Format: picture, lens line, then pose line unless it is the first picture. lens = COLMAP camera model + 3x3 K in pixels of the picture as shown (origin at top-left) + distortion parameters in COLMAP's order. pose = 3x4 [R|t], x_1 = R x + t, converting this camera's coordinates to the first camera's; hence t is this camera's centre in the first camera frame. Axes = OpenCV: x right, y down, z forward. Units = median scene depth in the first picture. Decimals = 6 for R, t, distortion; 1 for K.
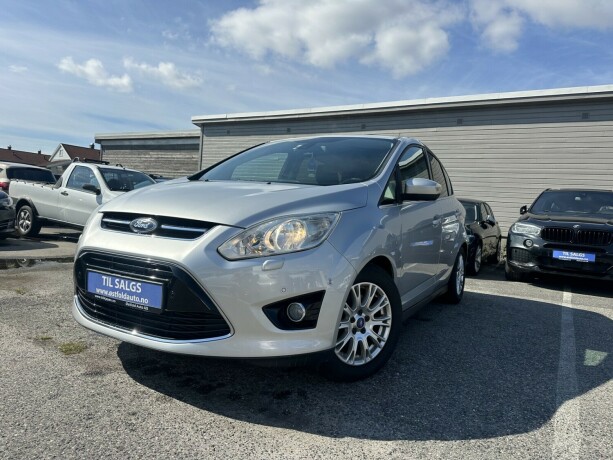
lens RADIAL K [[438.8, 0, 306.5], [0, 438.8, 230.0], [0, 0, 1]] dist [0.025001, -0.033805]
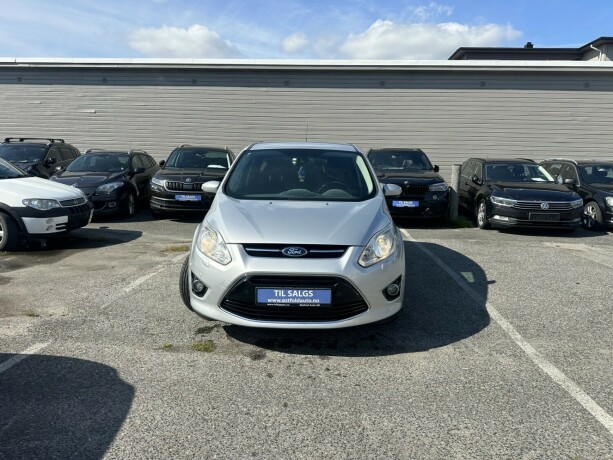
lens RADIAL K [[434.5, 0, 310.1], [0, 434.5, 229.9], [0, 0, 1]] dist [0.158573, -0.217967]
pose [[0.875196, -0.134932, 0.464571, -1.006879], [0.065875, 0.984610, 0.161875, -0.319847], [-0.479263, -0.111069, 0.870615, -0.295356]]
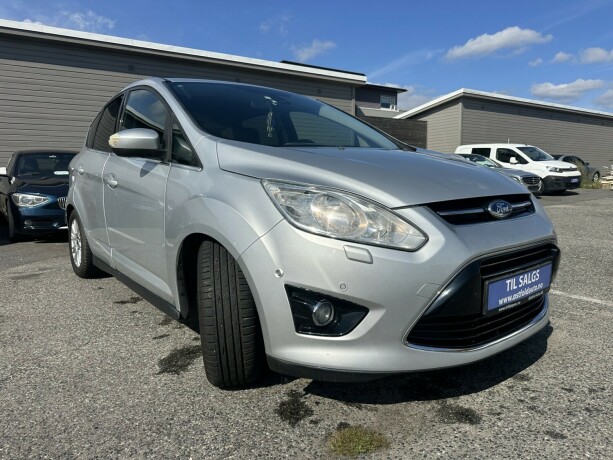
lens RADIAL K [[438.8, 0, 306.5], [0, 438.8, 230.0], [0, 0, 1]] dist [0.025001, -0.033805]
pose [[0.363293, -0.196923, 0.910626, -1.290789], [0.081166, 0.980381, 0.179626, -0.153706], [-0.928133, 0.008655, 0.372149, 1.041223]]
